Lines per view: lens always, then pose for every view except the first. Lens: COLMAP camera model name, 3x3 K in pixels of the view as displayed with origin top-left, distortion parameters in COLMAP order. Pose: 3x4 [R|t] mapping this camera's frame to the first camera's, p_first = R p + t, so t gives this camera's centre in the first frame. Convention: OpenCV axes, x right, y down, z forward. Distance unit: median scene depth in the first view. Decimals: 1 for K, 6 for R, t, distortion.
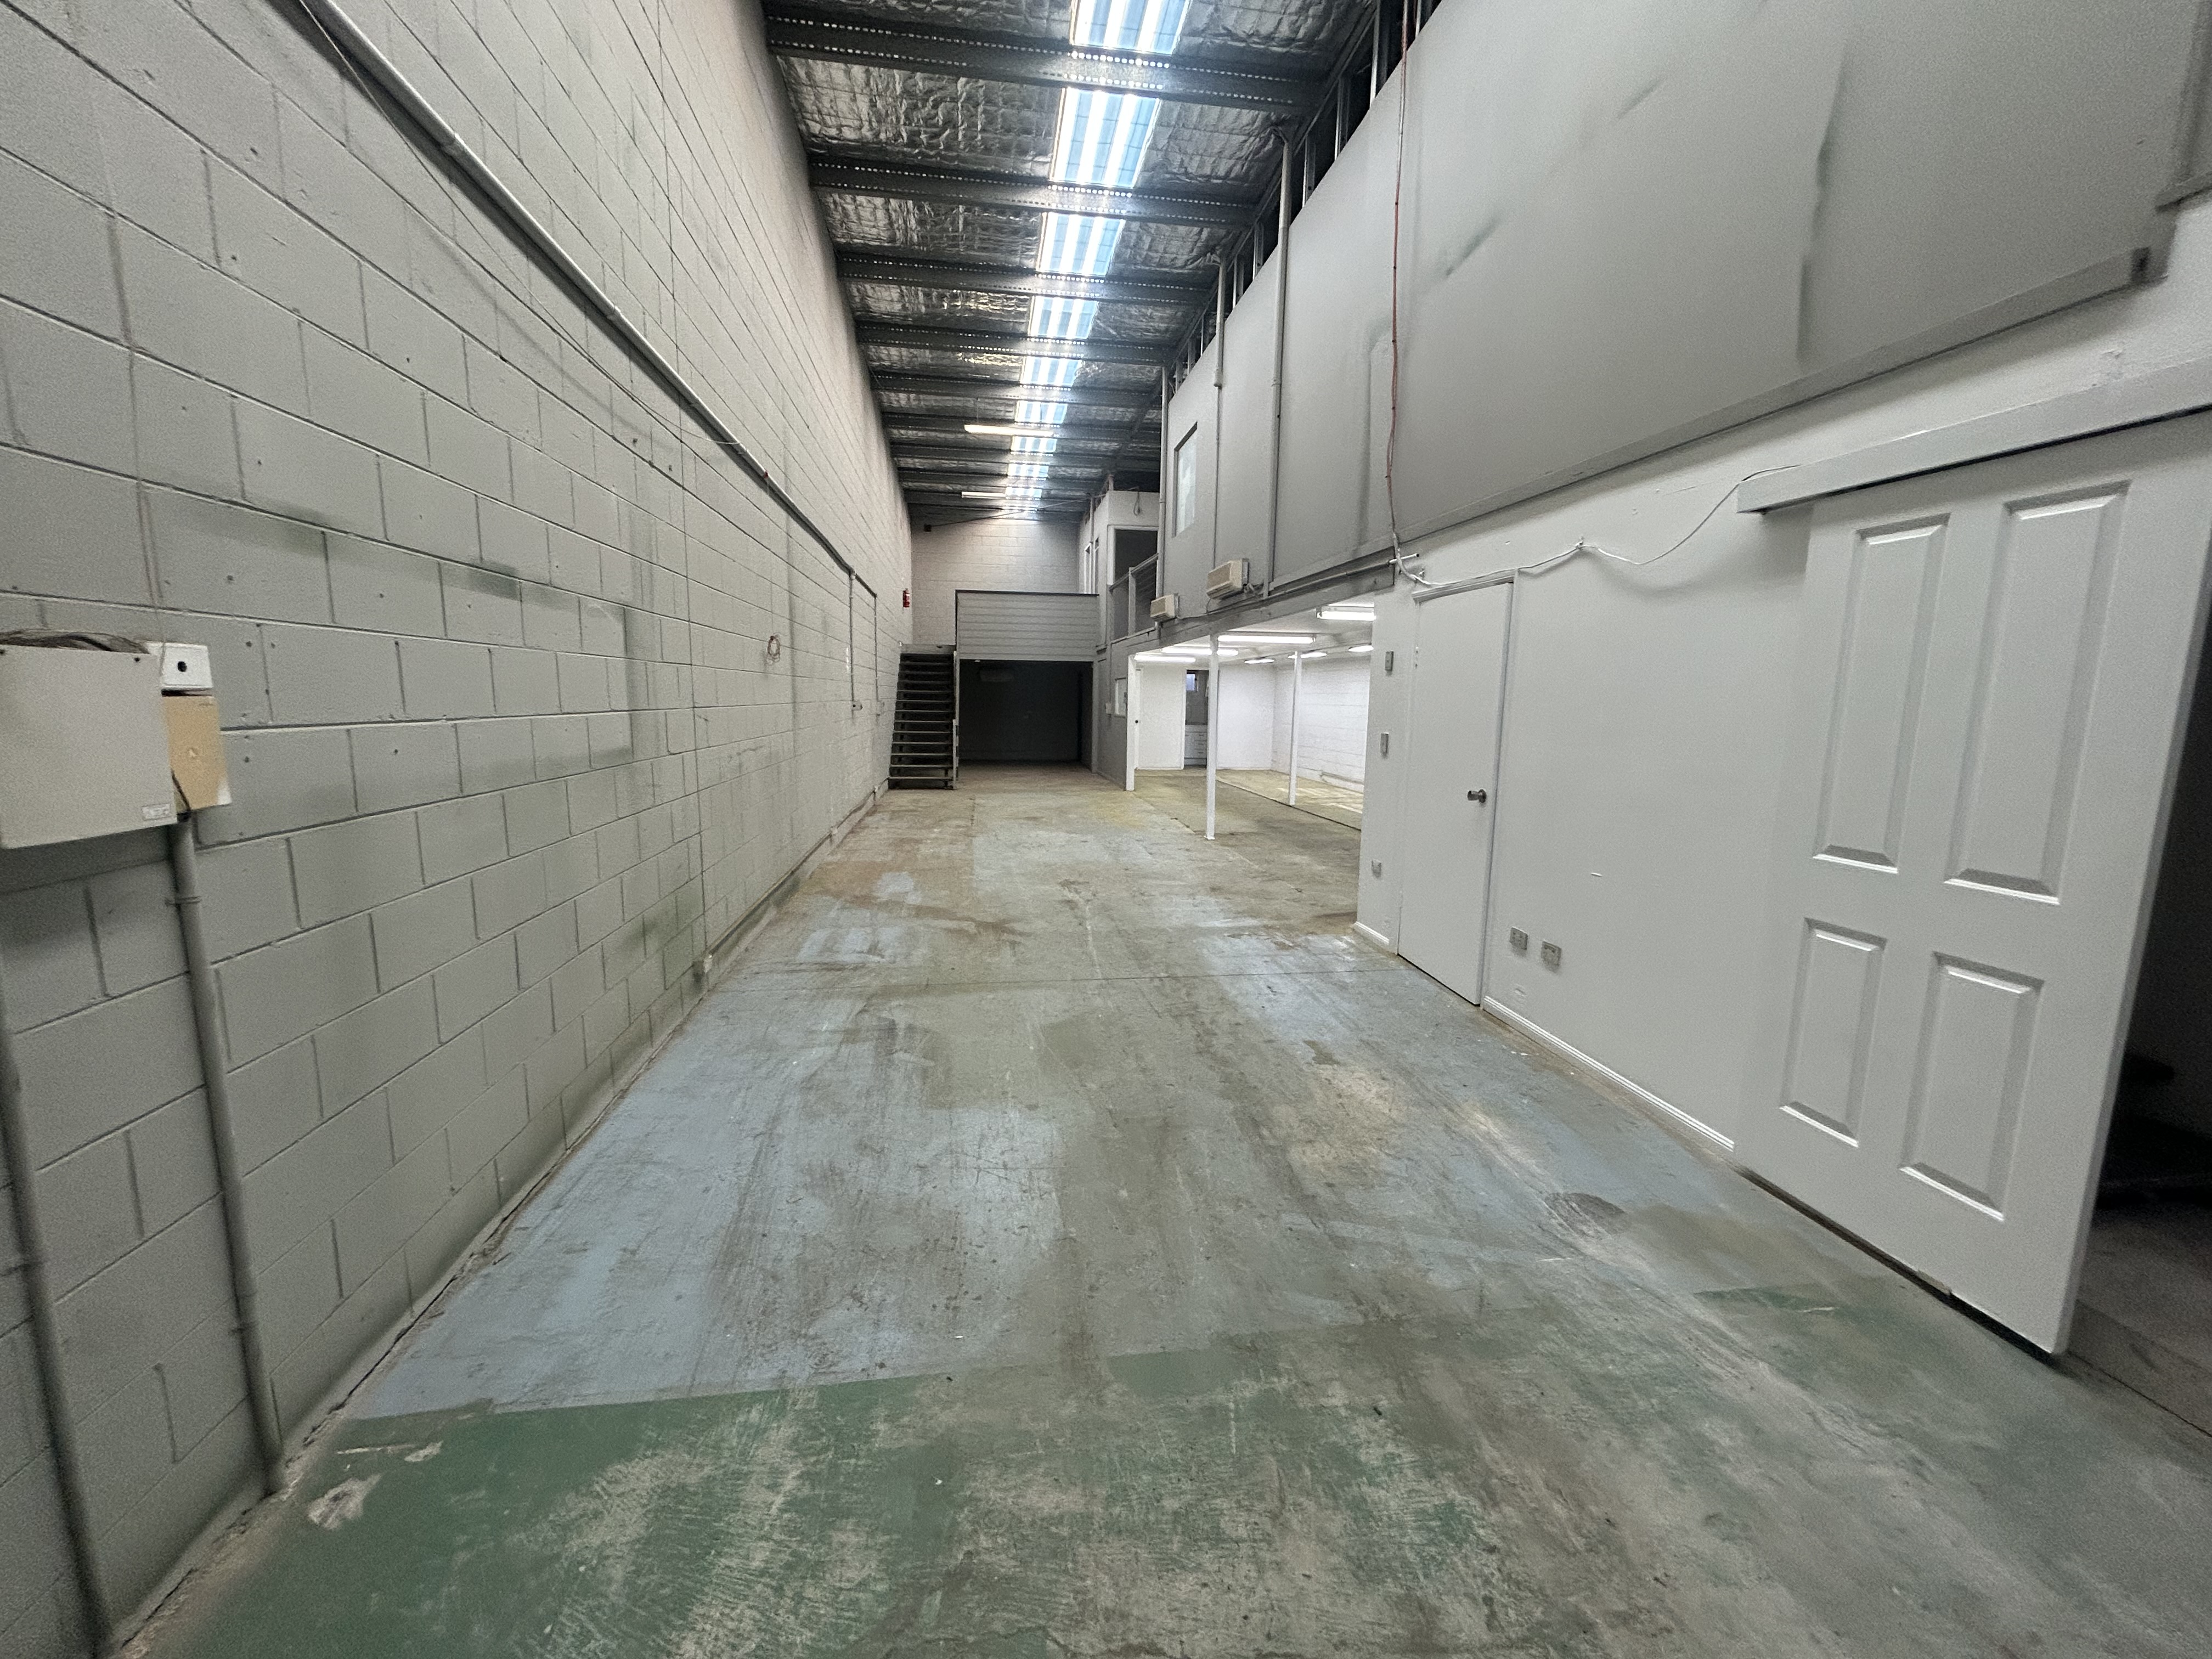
lens RADIAL K [[888.5, 0, 1103.1], [0, 888.5, 826.9], [0, 0, 1]] dist [-0.000173, -0.000004]
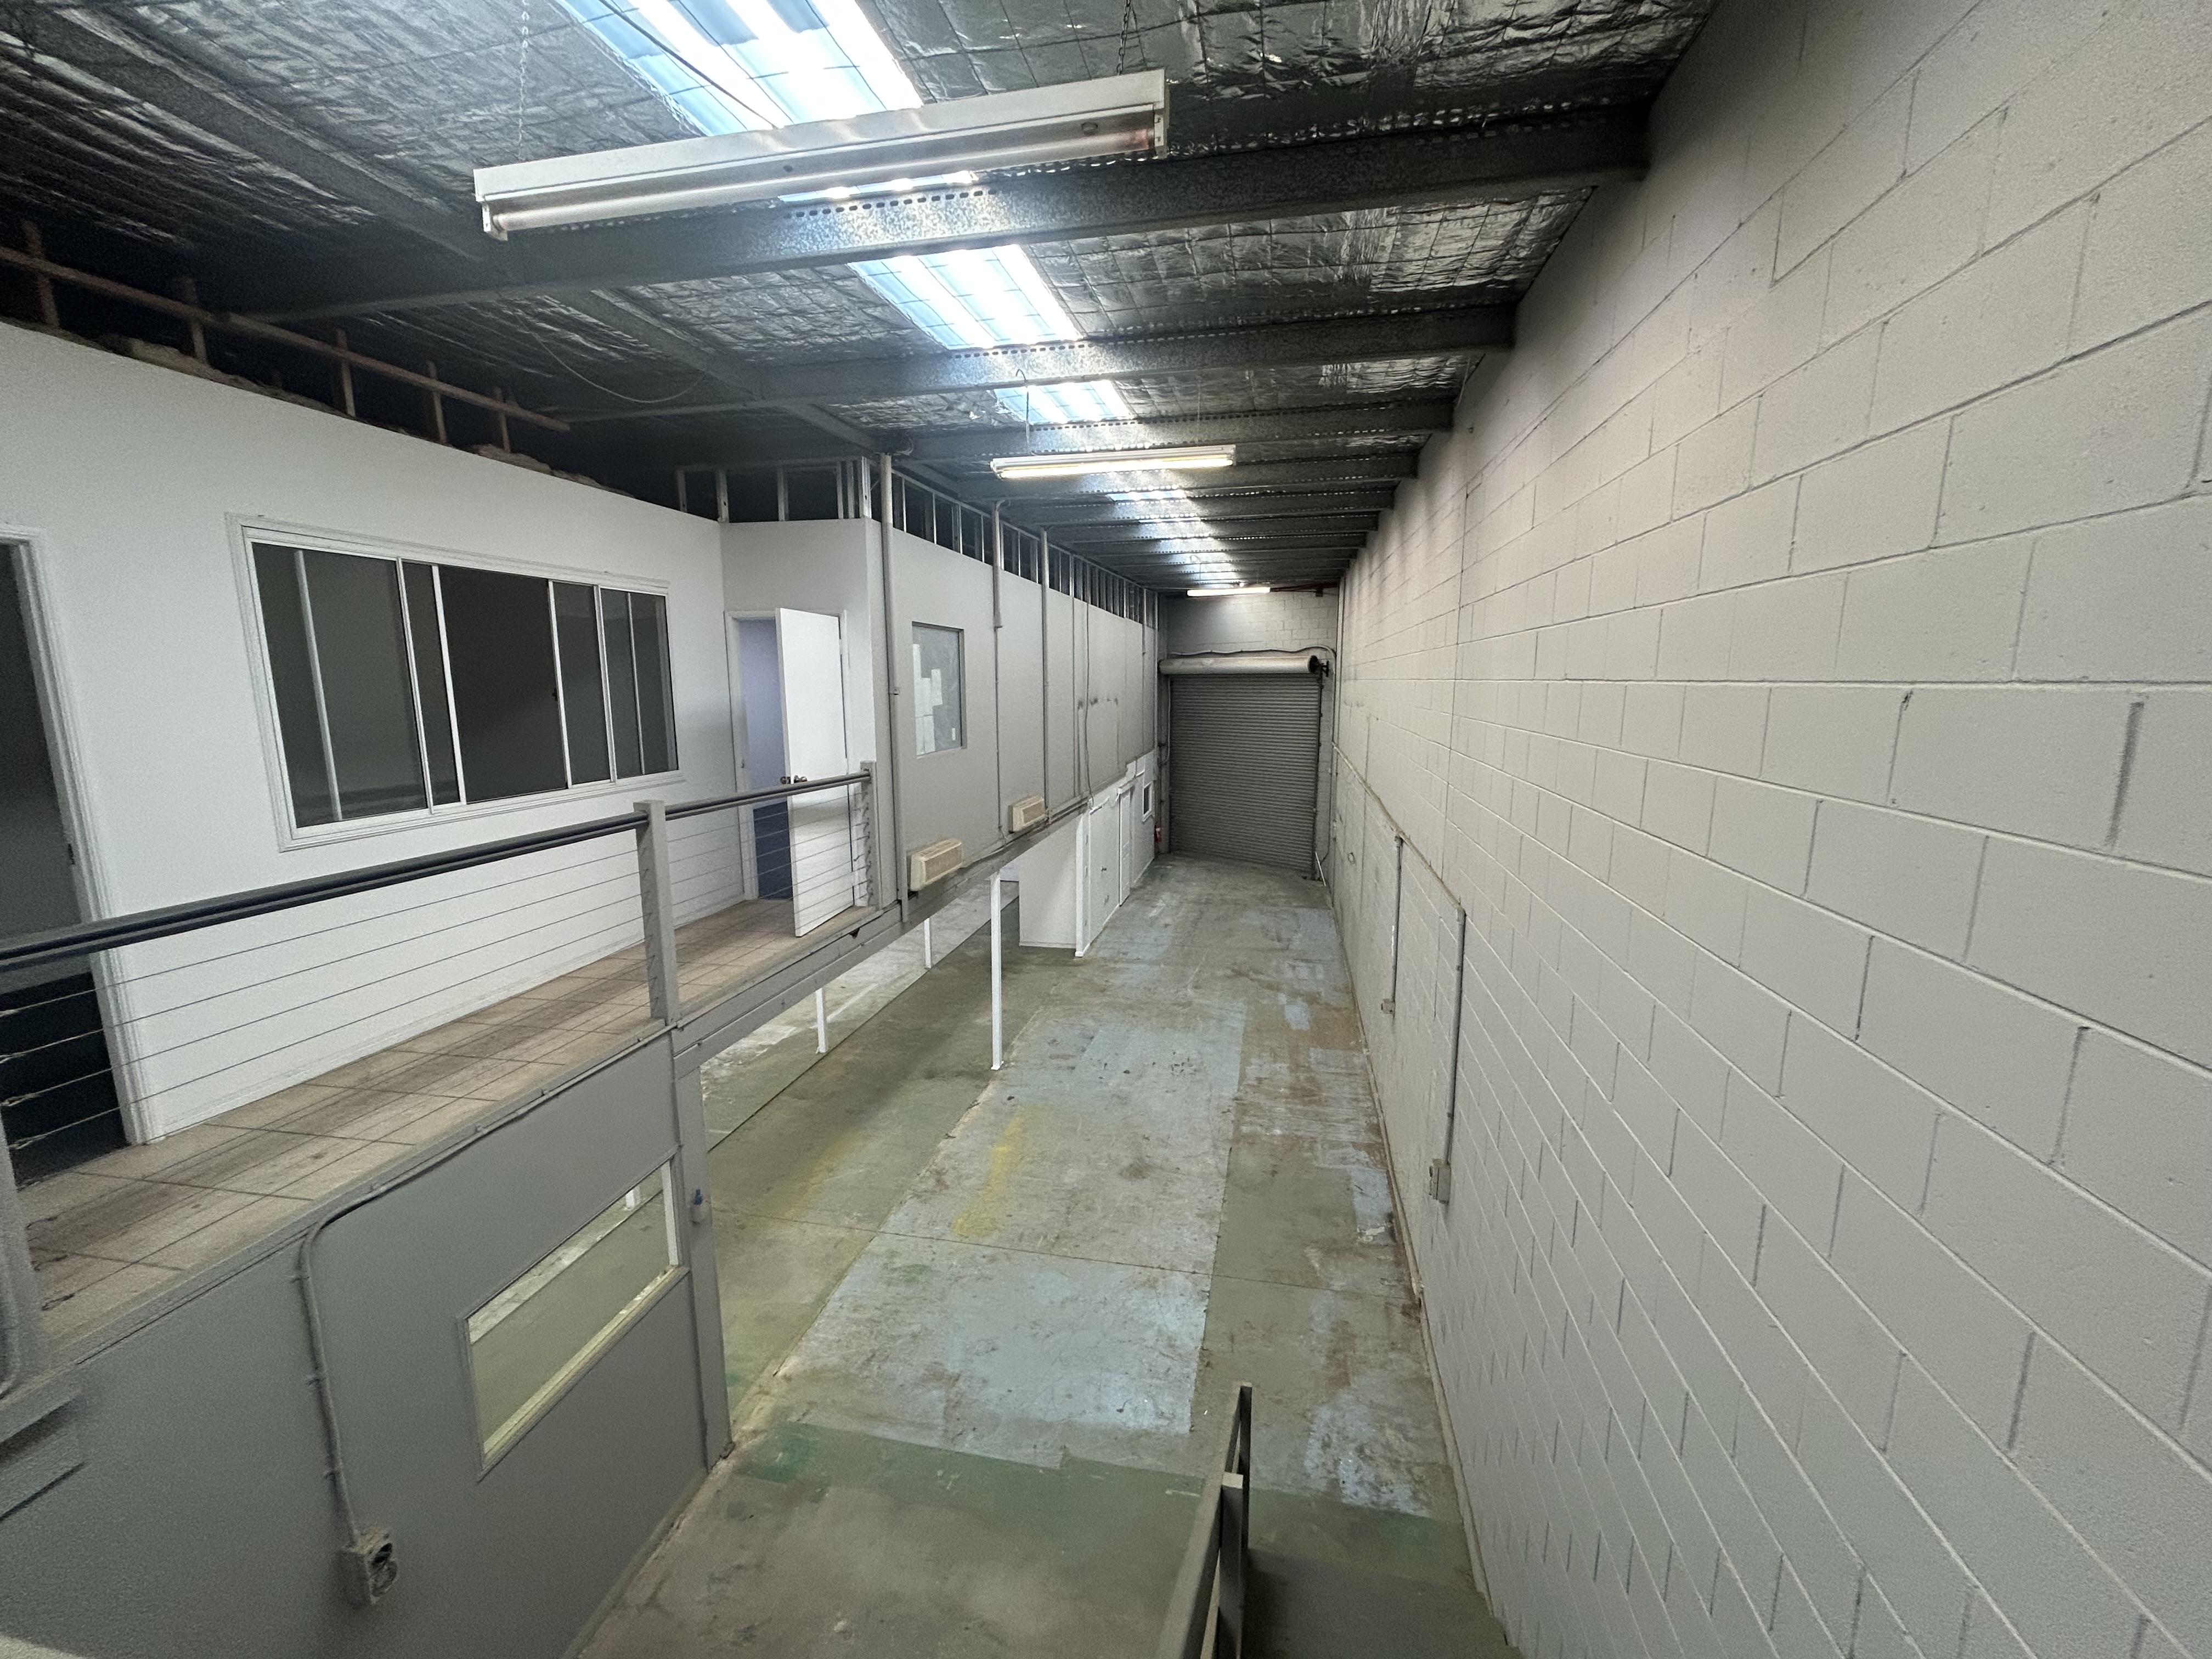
lens RADIAL K [[888.5, 0, 1103.4], [0, 888.5, 830.9], [0, 0, 1]] dist [-0.000173, -0.000004]
pose [[-0.942151, -0.067487, 0.328326, -0.579284], [0.037560, 0.952096, 0.303483, -1.038031], [-0.333079, 0.298259, -0.894483, 3.457112]]
